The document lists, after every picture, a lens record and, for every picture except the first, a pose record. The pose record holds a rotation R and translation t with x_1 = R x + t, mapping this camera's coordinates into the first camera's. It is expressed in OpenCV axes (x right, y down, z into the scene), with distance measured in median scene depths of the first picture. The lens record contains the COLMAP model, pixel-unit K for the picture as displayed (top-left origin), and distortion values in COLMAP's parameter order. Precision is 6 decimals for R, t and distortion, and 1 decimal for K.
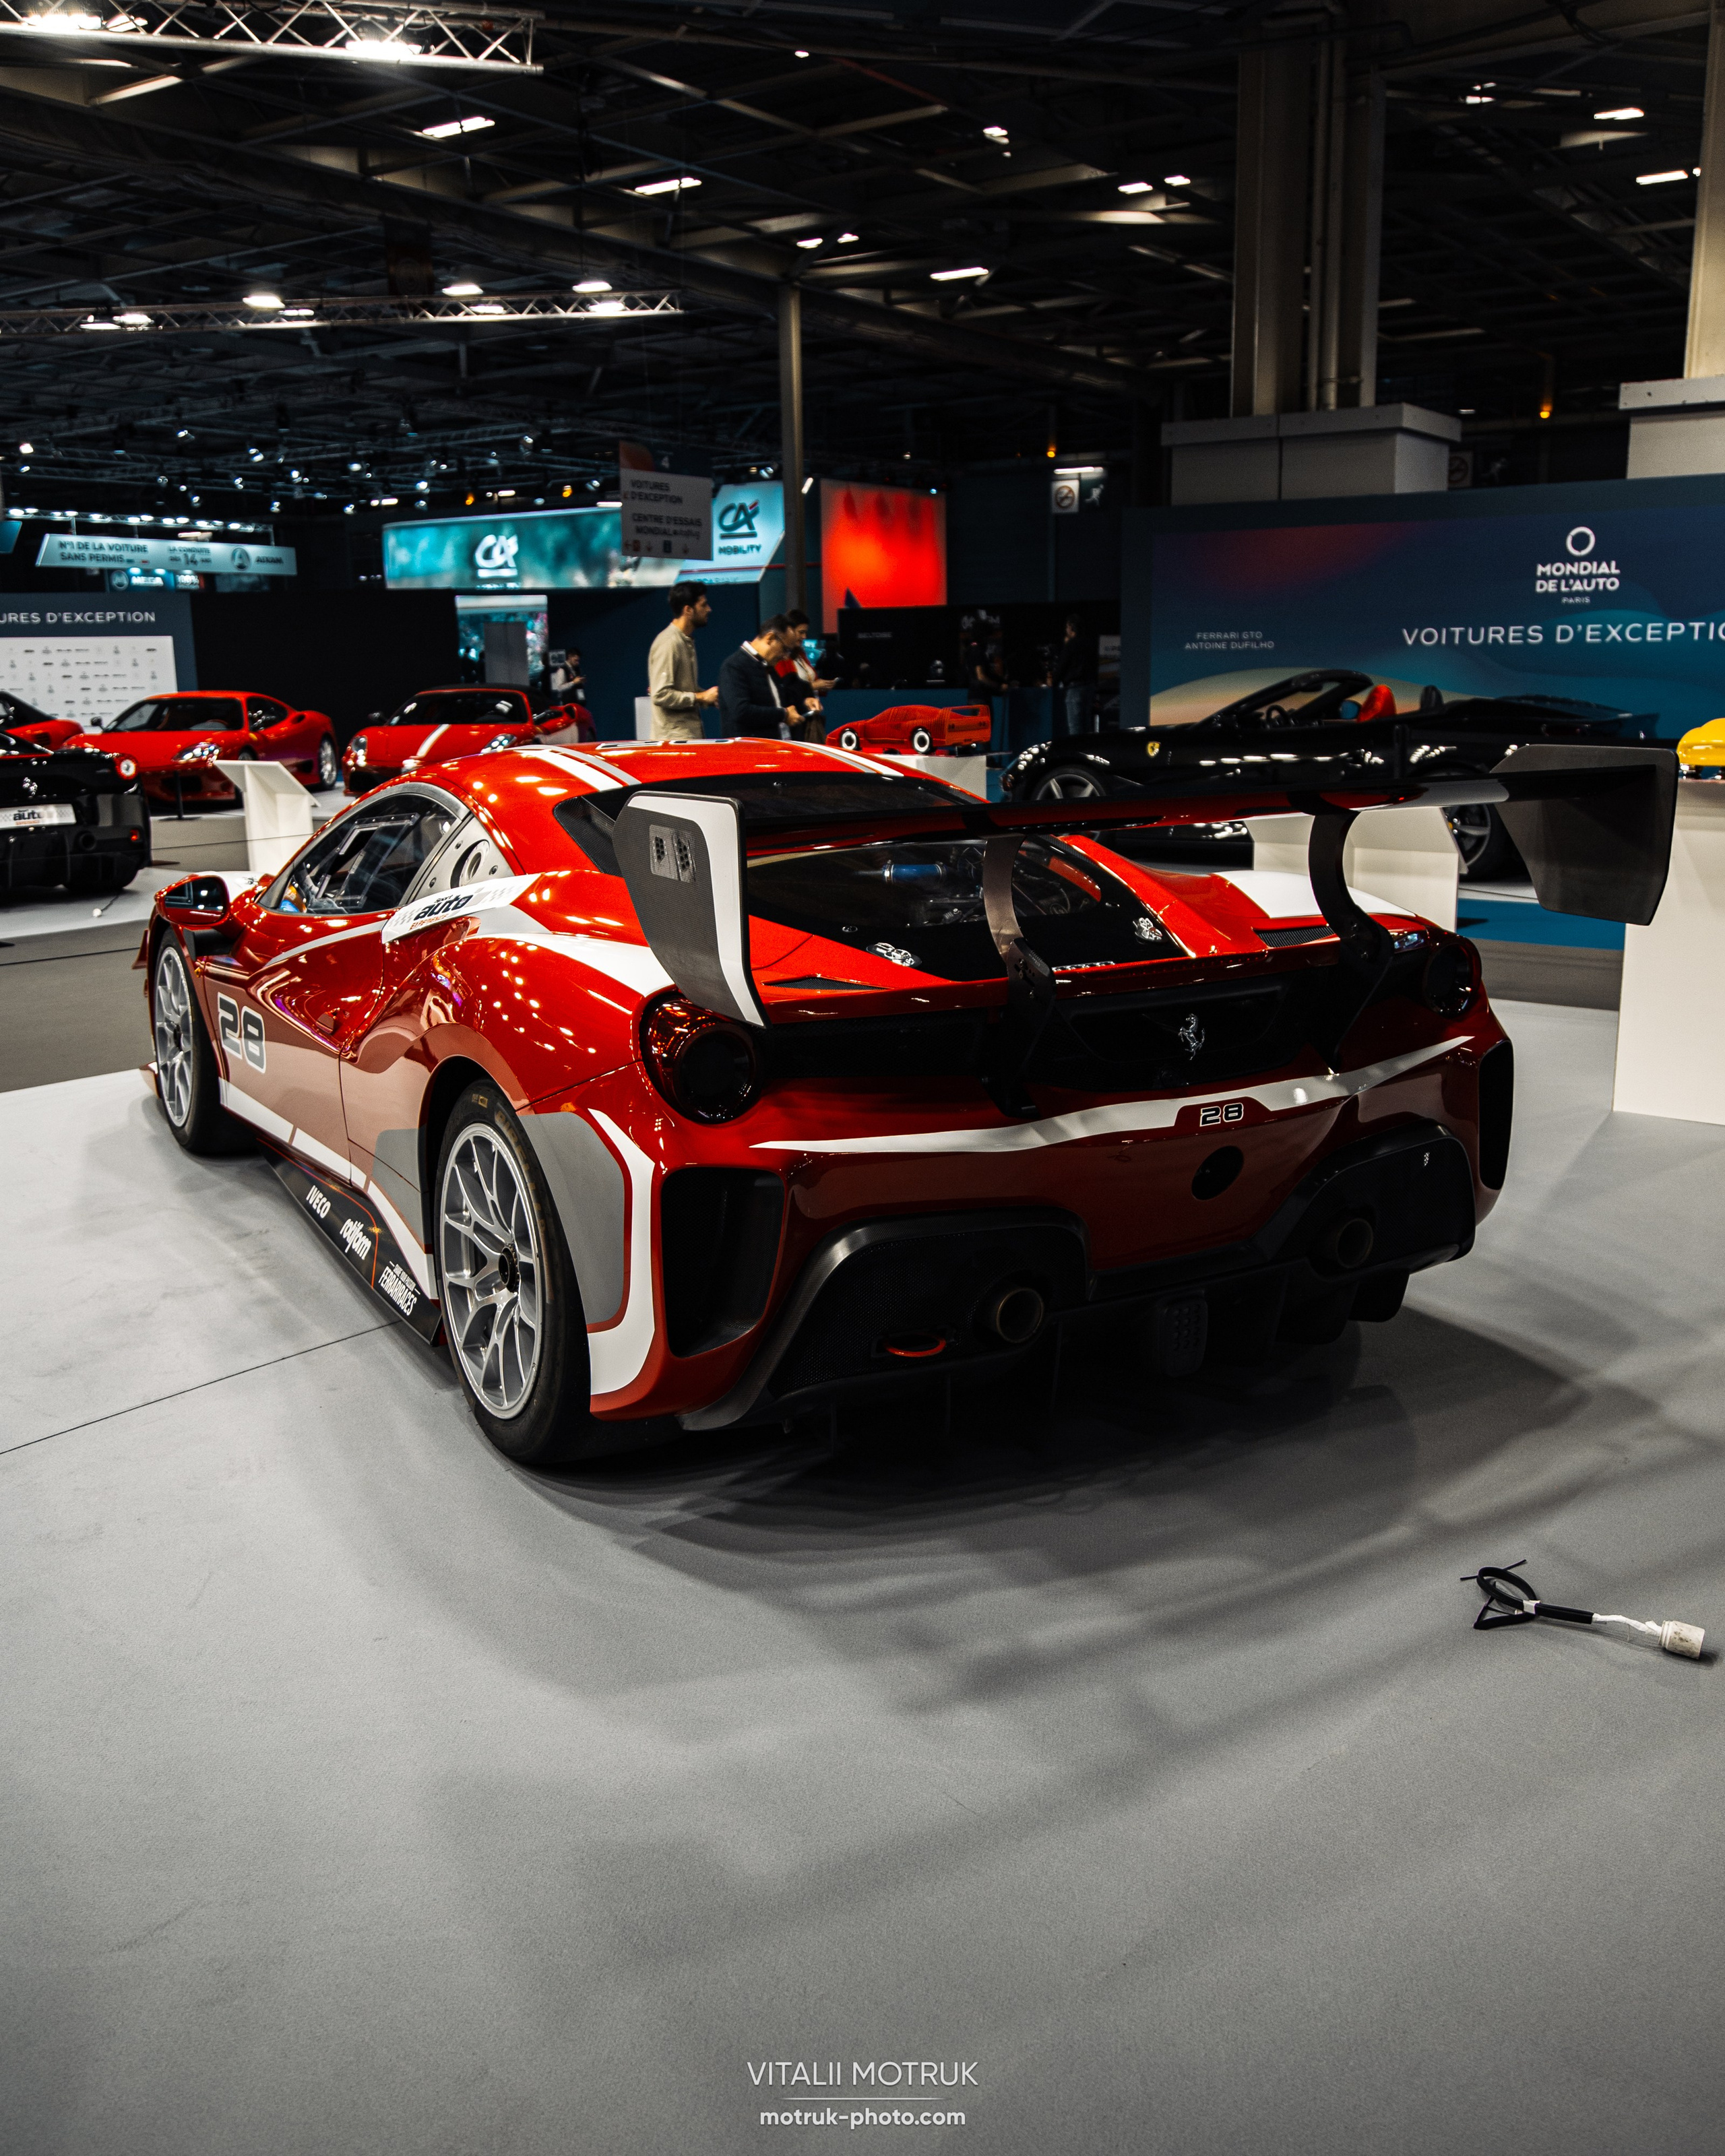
lens RADIAL K [[1948.0, 0, 866.9], [0, 1948.0, 1116.0], [0, 0, 1]] dist [0.011625, -0.046603]
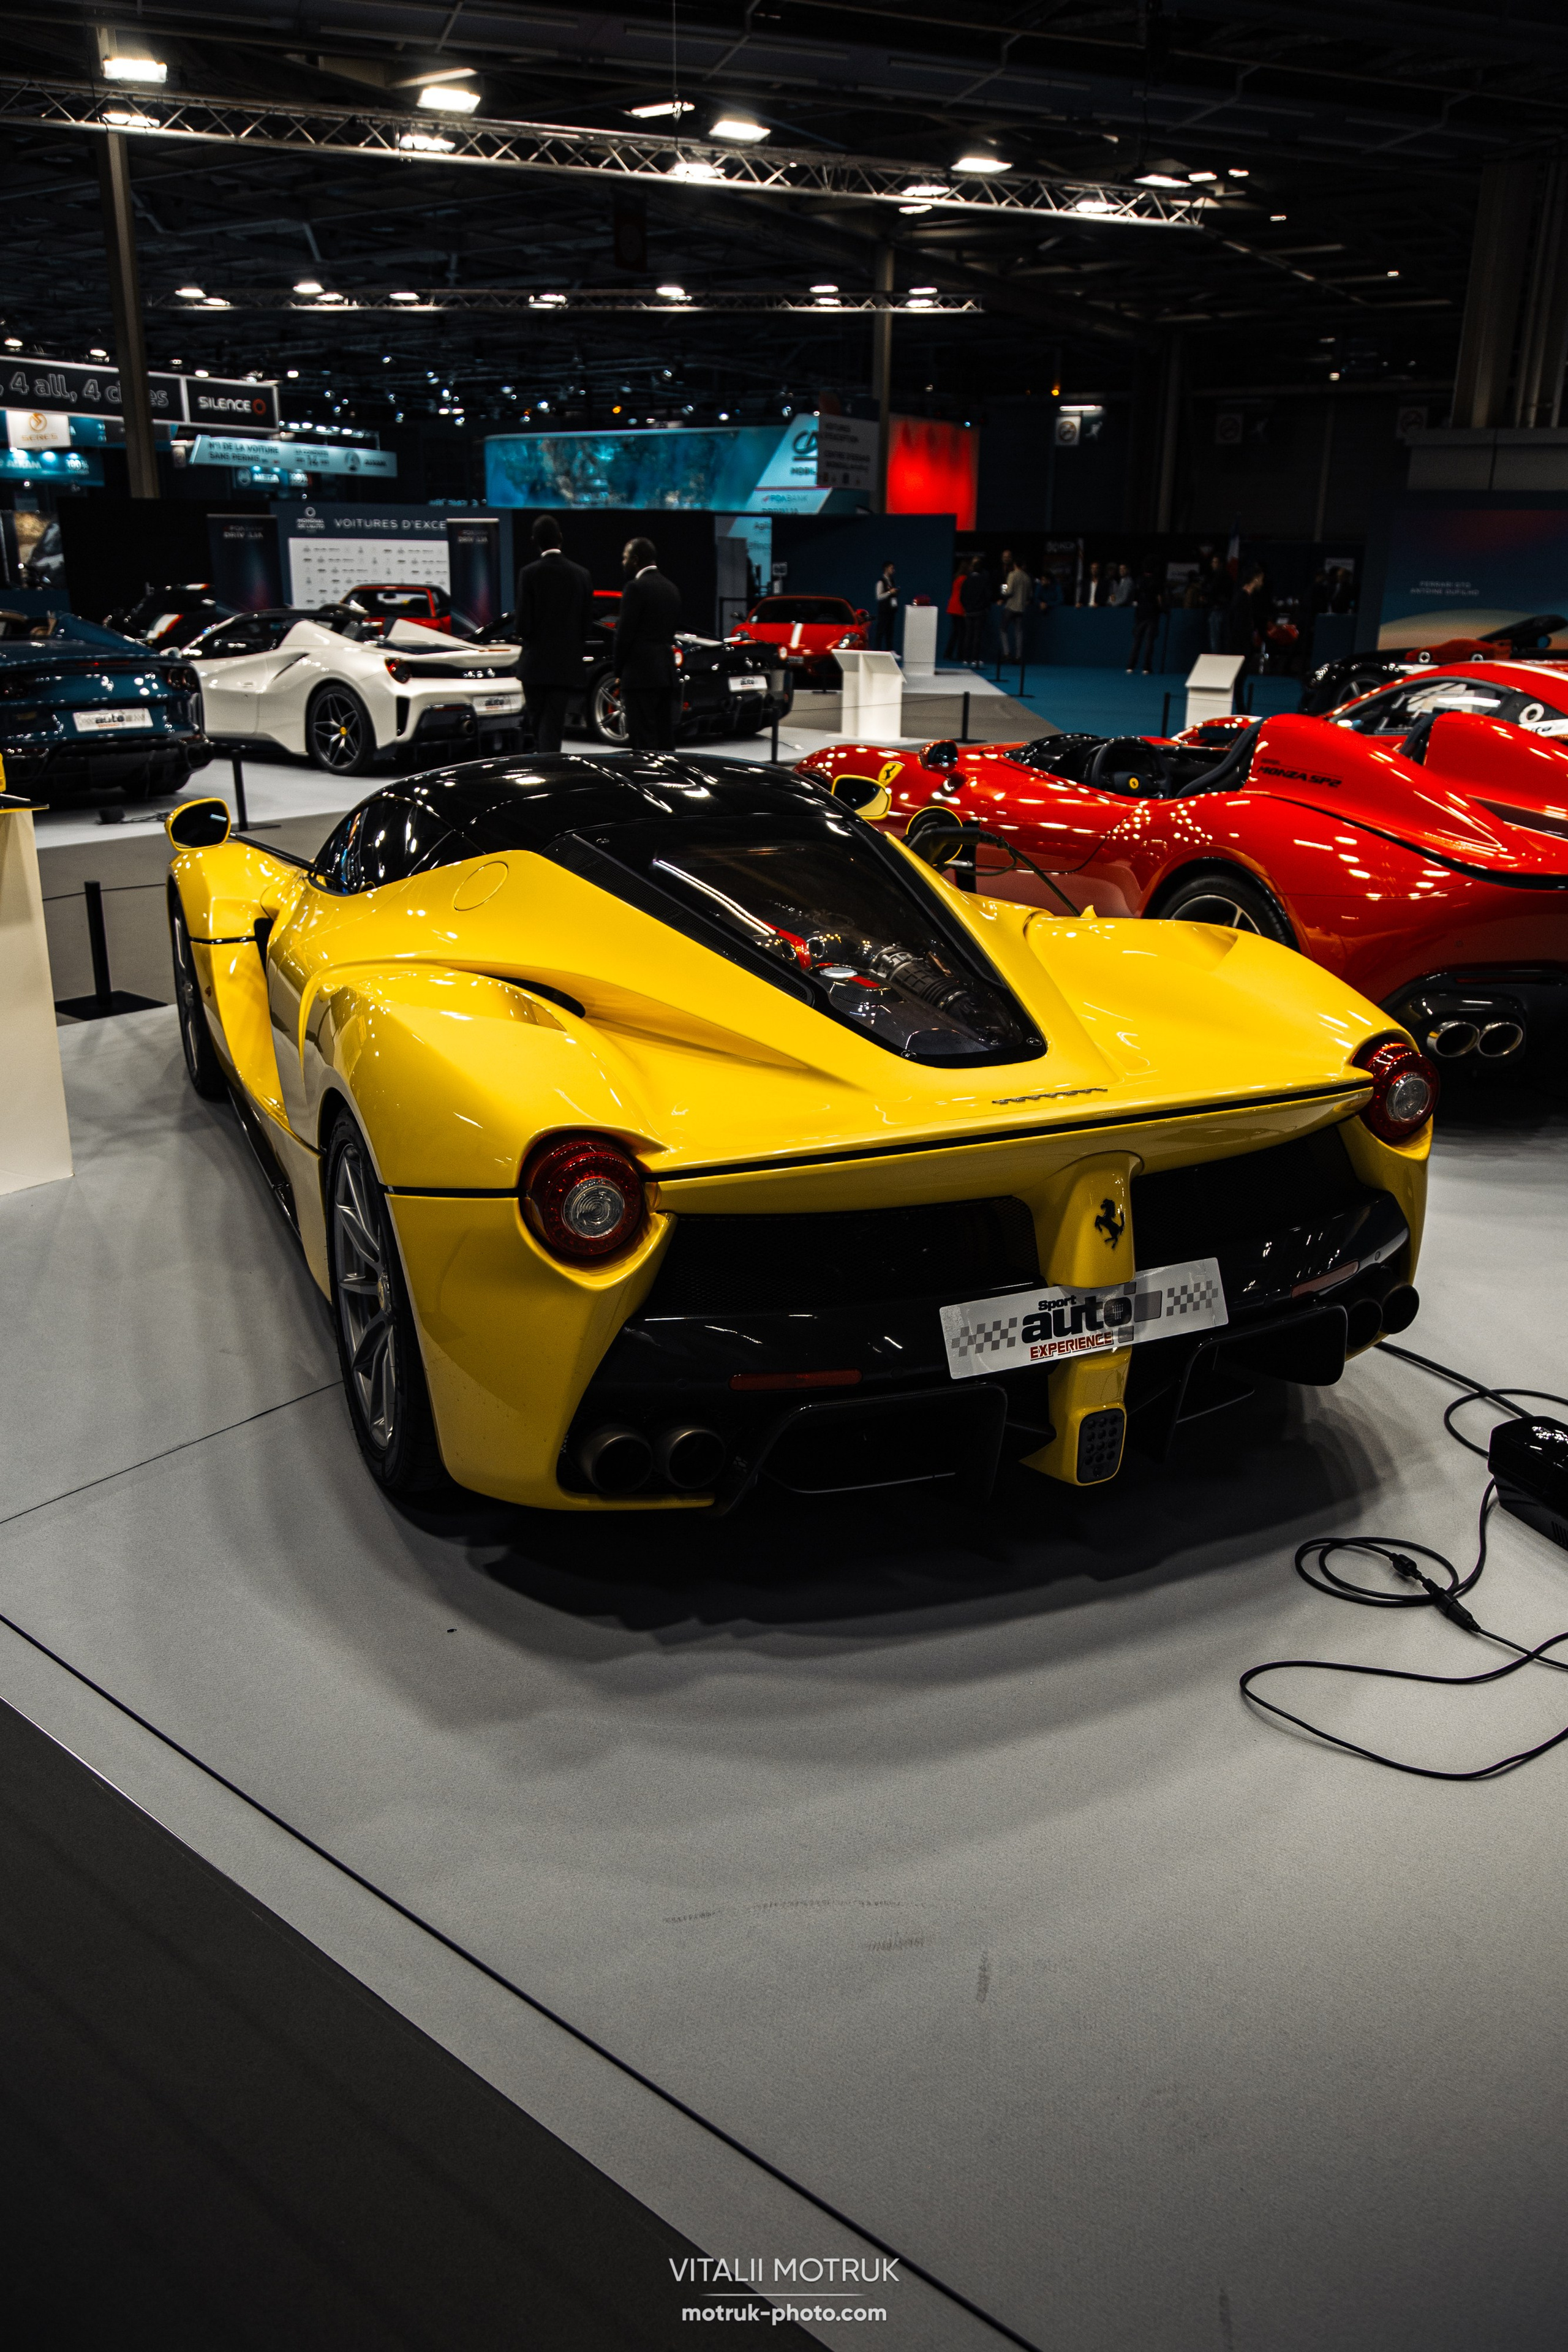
lens RADIAL K [[1731.0, 0, 784.0], [0, 1731.0, 1176.0], [0, 0, 1]] dist [-0.020199, 0.004543]
pose [[0.999452, 0.030948, 0.011748, -0.086474], [-0.032068, 0.993229, 0.111658, 0.017301], [-0.008213, -0.111974, 0.993677, -0.087731]]
